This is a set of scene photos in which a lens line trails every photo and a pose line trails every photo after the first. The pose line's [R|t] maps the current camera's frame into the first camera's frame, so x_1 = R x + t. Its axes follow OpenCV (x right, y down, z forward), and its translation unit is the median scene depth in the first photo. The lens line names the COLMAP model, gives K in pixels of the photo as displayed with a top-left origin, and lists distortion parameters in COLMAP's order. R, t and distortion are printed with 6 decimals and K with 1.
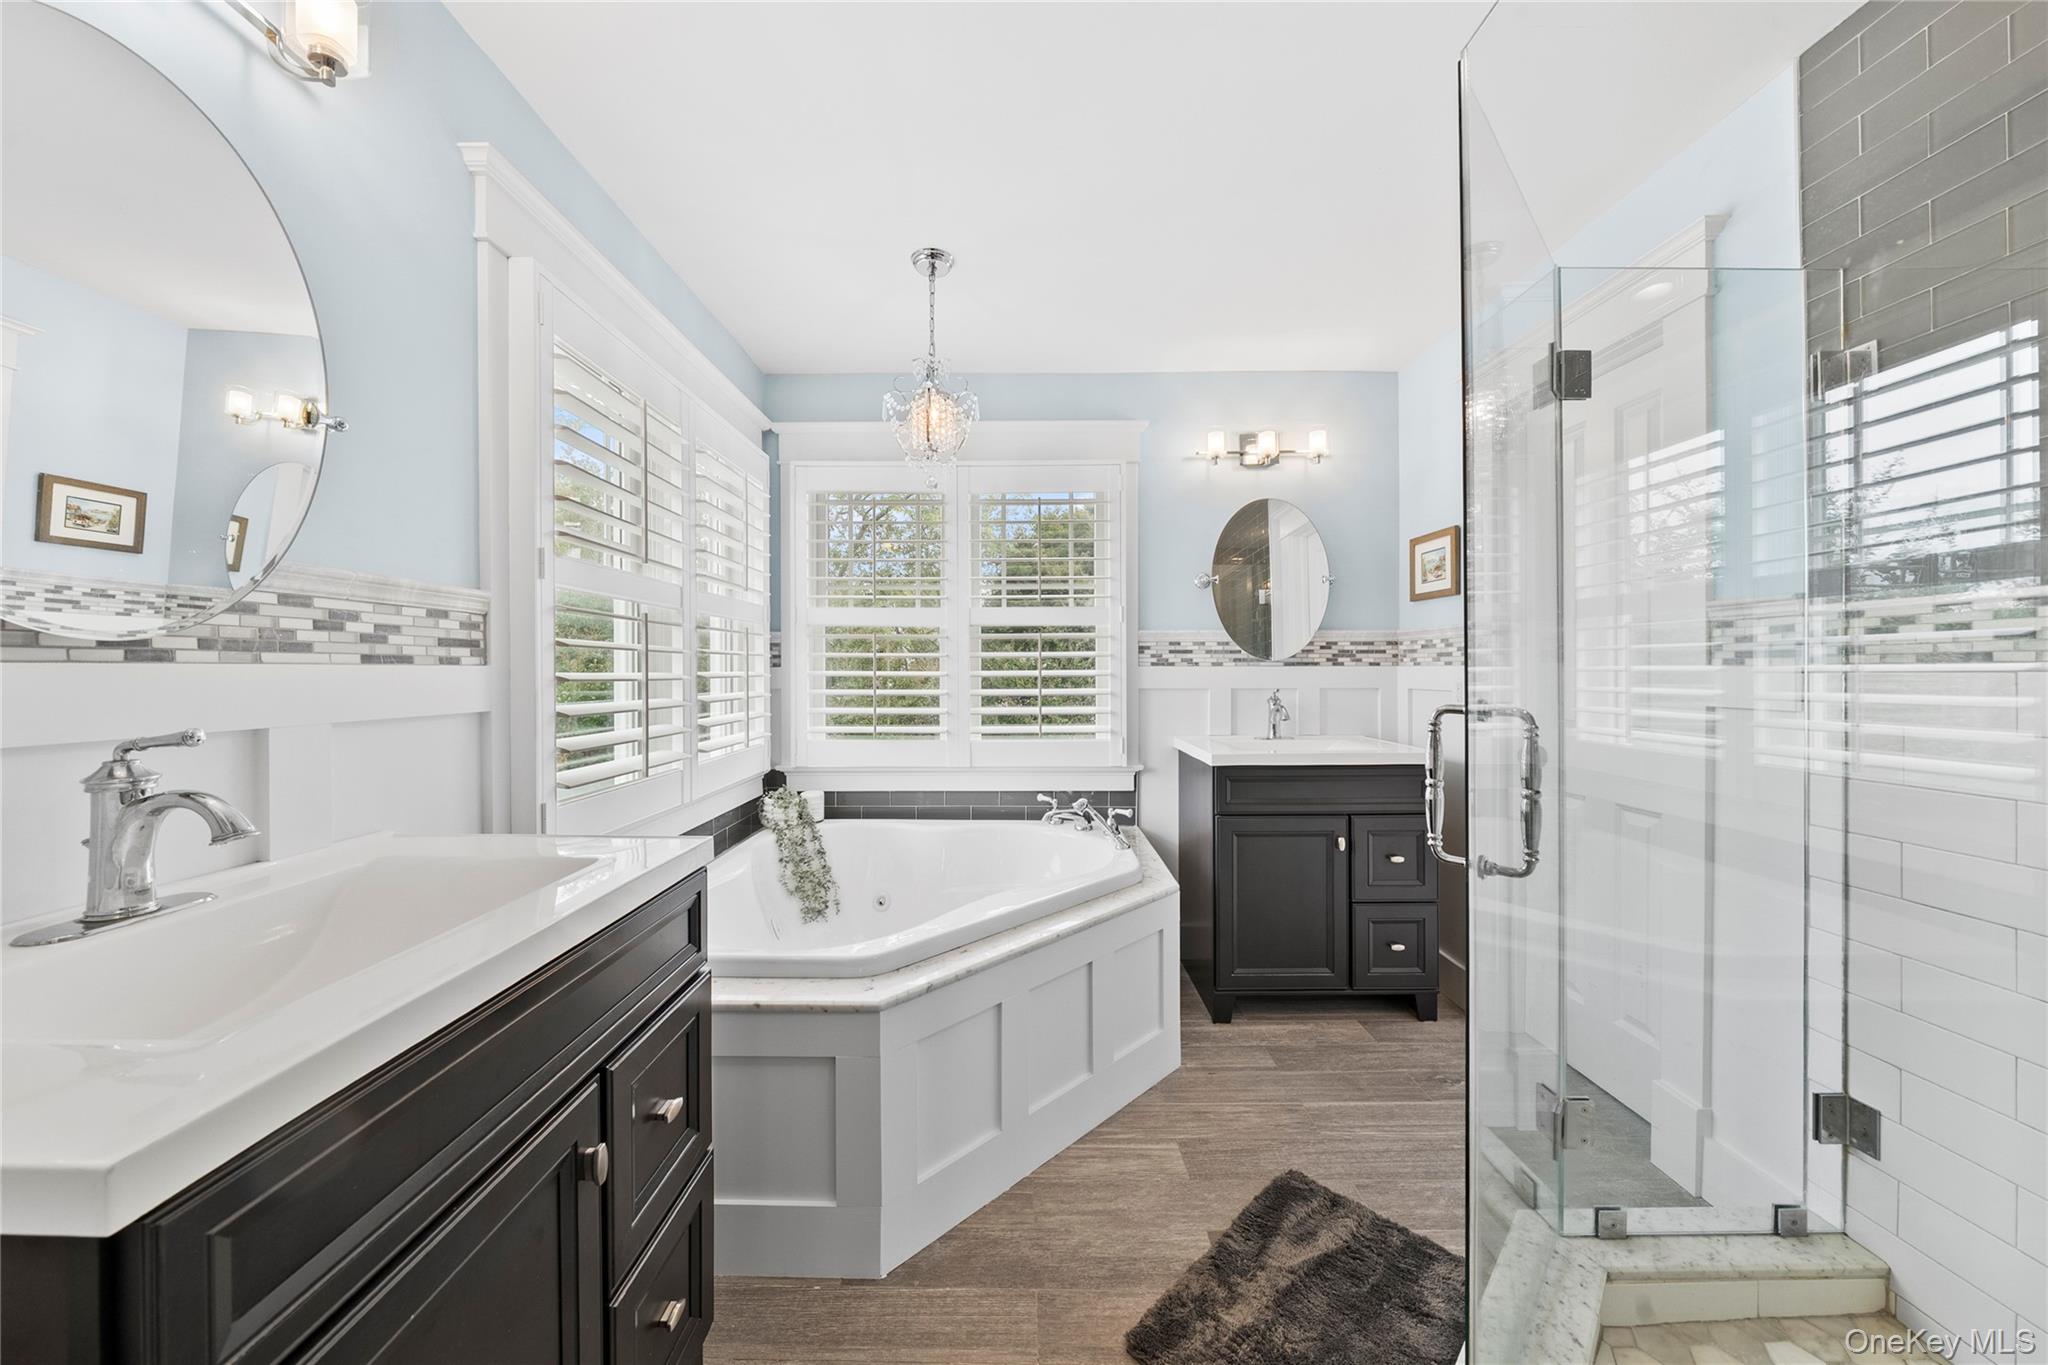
lens RADIAL K [[712.3, 0, 1020.2], [0, 712.3, 676.8], [0, 0, 1]] dist [0.000263, 0.000013]
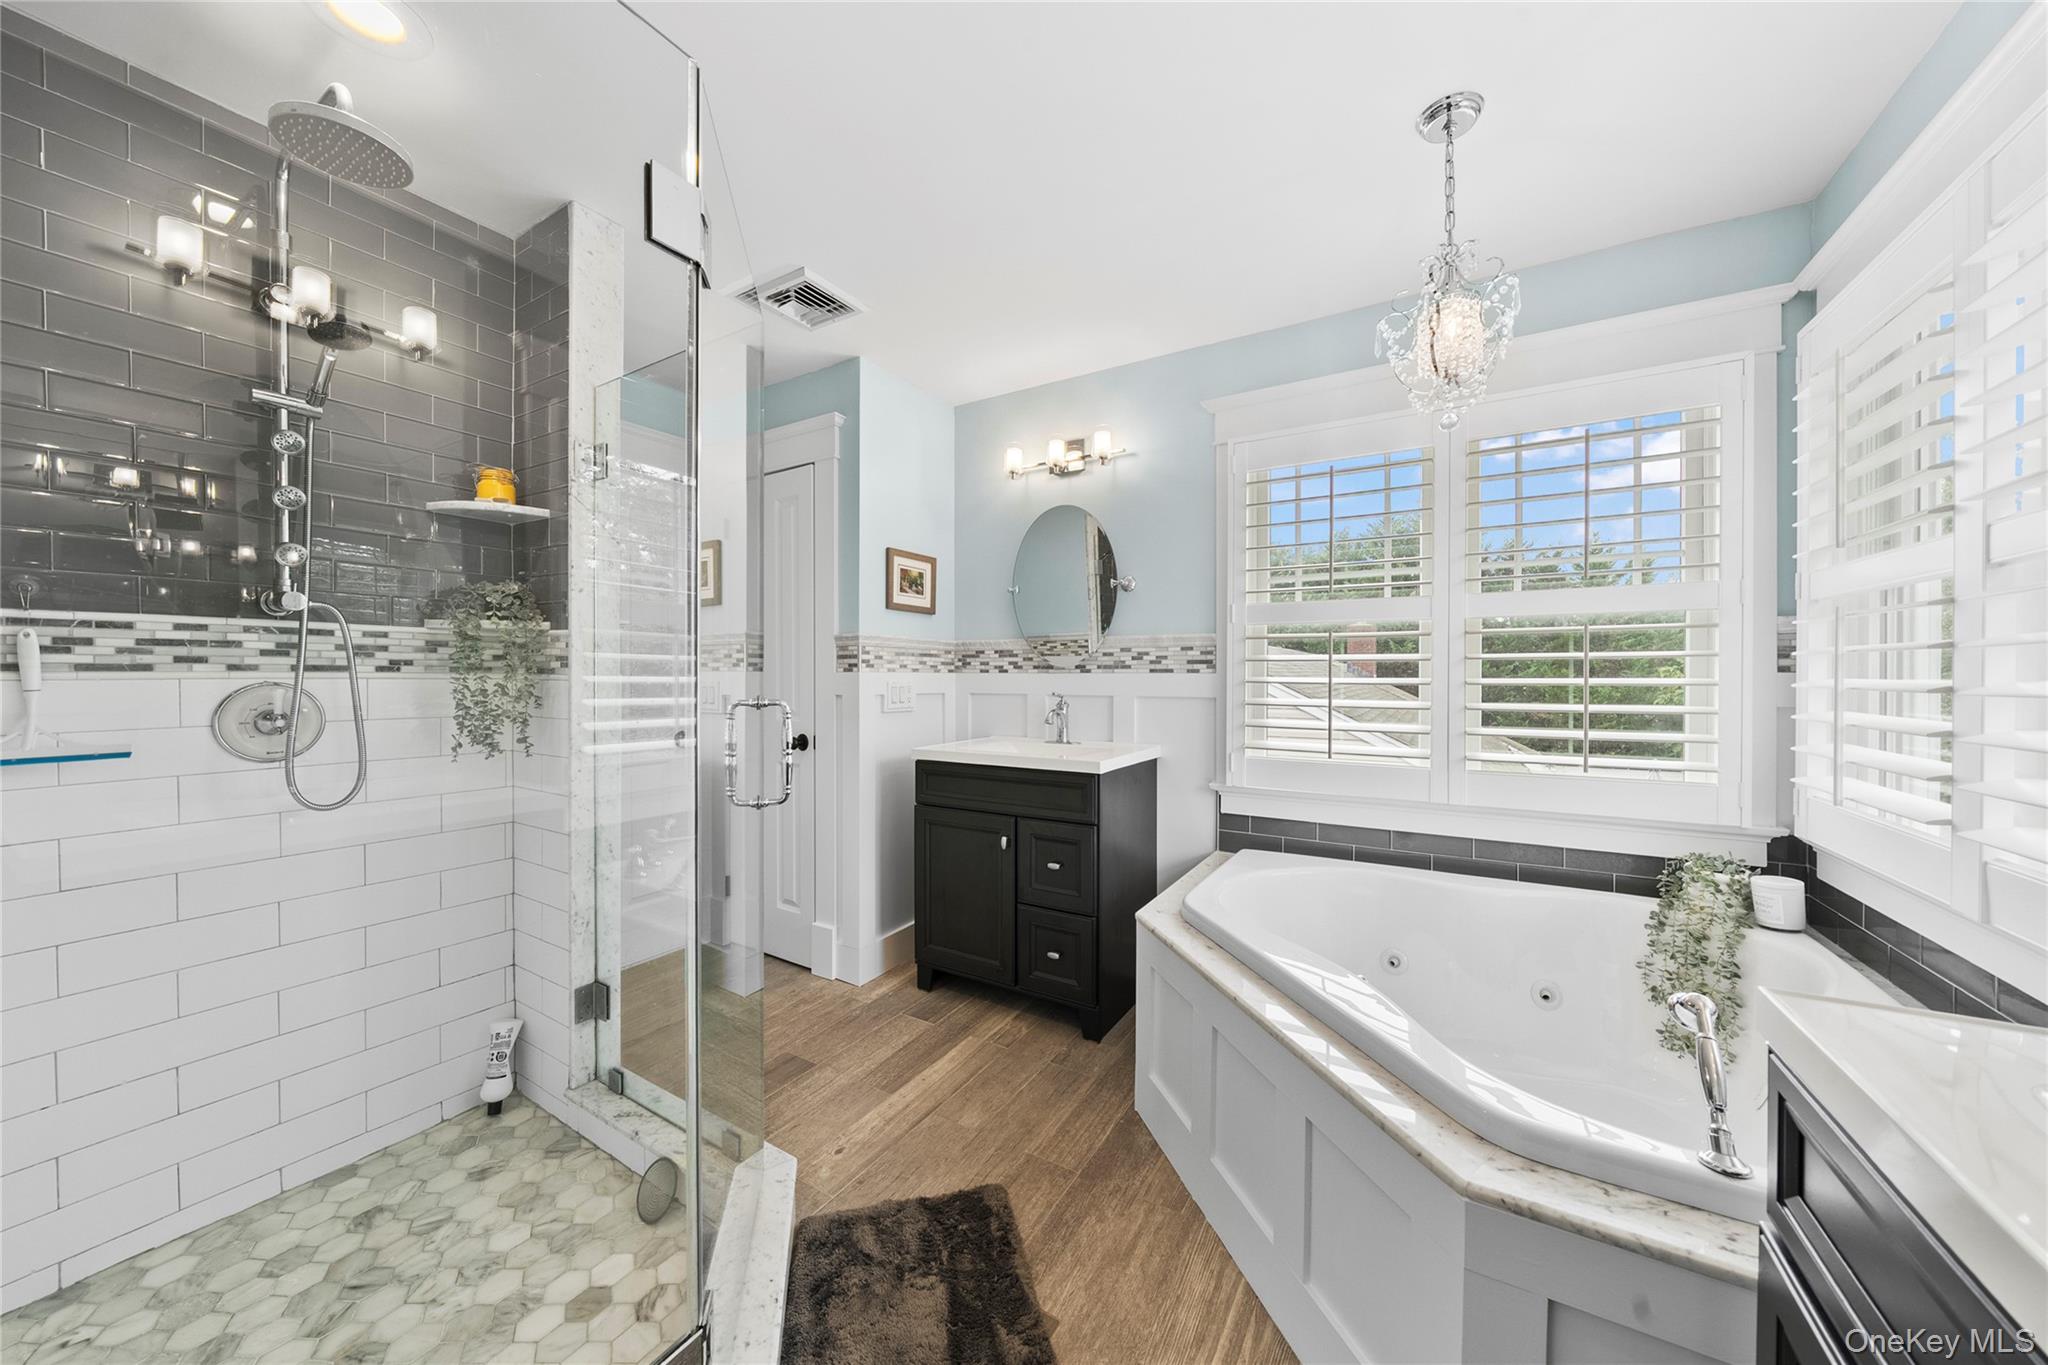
lens RADIAL K [[712.3, 0, 1020.2], [0, 712.3, 676.8], [0, 0, 1]] dist [0.000263, 0.000013]
pose [[-0.522168, 0.004419, -0.852831, 1.126525], [-0.006781, 0.999933, 0.009333, -0.019813], [0.852816, 0.010657, -0.522103, 1.540832]]
